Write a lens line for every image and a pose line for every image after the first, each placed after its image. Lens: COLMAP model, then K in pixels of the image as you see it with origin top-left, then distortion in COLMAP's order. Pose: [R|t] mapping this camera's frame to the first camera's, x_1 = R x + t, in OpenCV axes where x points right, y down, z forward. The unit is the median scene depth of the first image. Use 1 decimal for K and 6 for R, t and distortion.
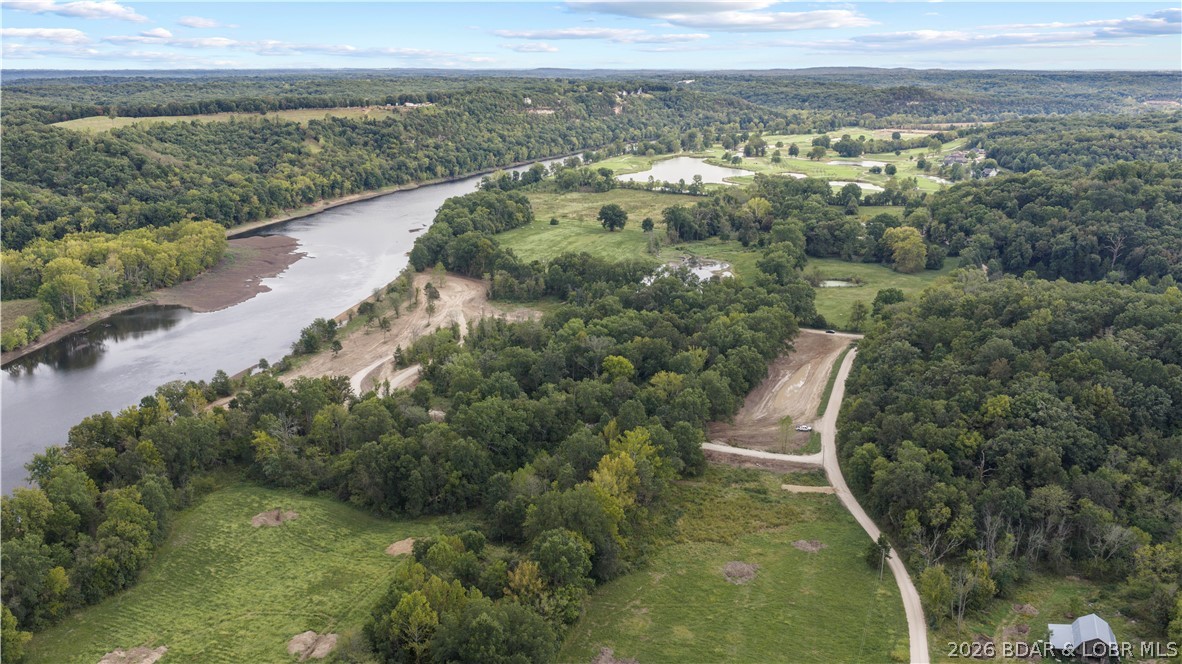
lens RADIAL K [[994.6, 0, 591.0], [0, 994.6, 332.0], [0, 0, 1]] dist [0.032860, -0.075488]
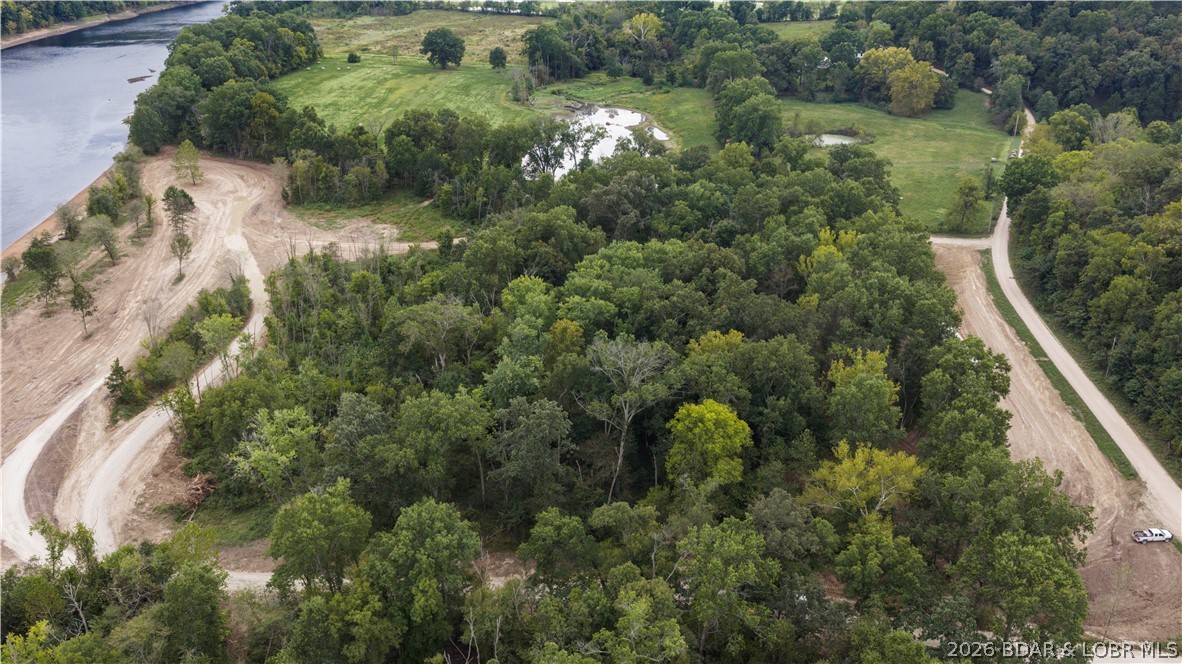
lens RADIAL K [[978.4, 0, 591.0], [0, 978.4, 332.0], [0, 0, 1]] dist [0.025632, -0.057030]
pose [[0.971018, -0.097496, 0.218215, -0.046025], [0.059905, 0.983152, 0.172696, -0.033810], [-0.231376, -0.154619, 0.960499, 0.298332]]
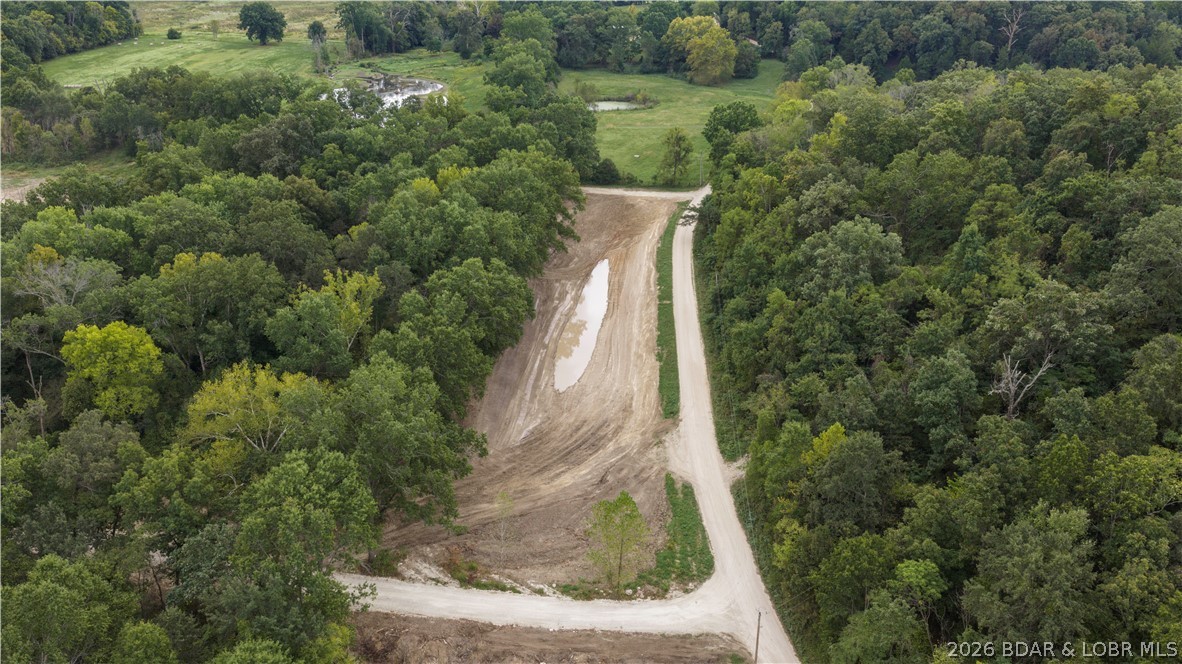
lens RADIAL K [[978.4, 0, 591.0], [0, 978.4, 332.0], [0, 0, 1]] dist [0.025632, -0.057030]
pose [[0.962414, -0.103712, 0.251005, 0.047261], [0.062595, 0.984038, 0.166588, -0.008655], [-0.264276, -0.144614, 0.953543, 0.294615]]
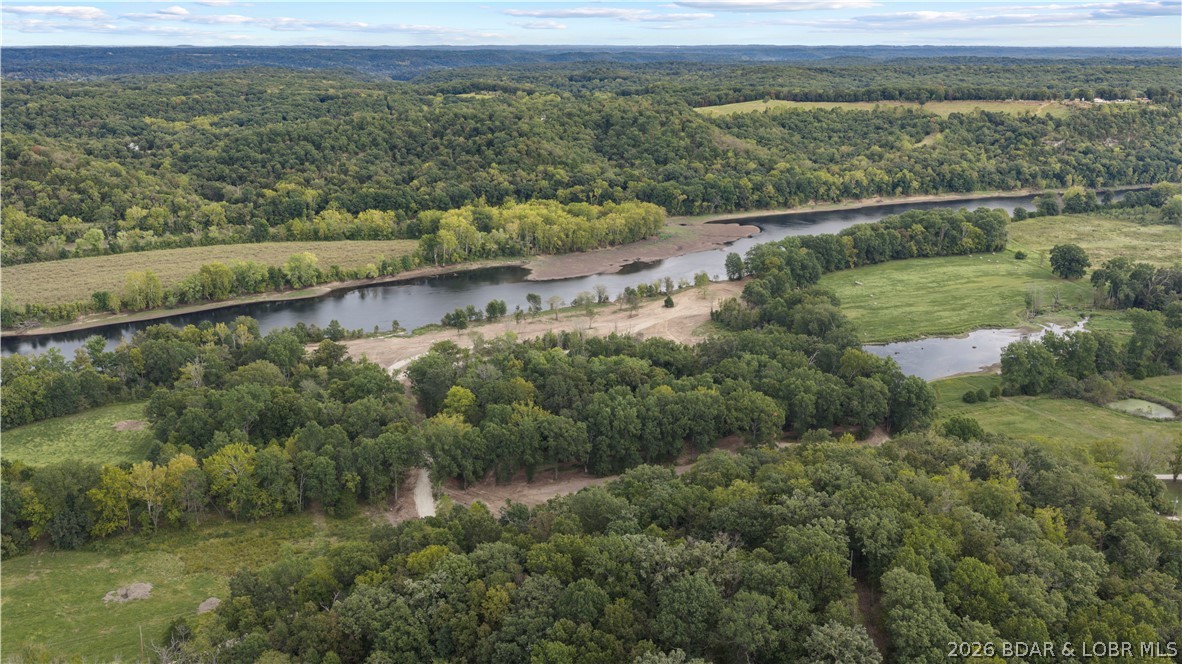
lens RADIAL K [[987.2, 0, 591.0], [0, 987.2, 332.0], [0, 0, 1]] dist [0.036916, -0.090034]
pose [[0.635995, 0.217584, -0.740384, 0.372381], [-0.199660, 0.973155, 0.114482, -0.075372], [0.745417, 0.075015, 0.662364, 0.209863]]
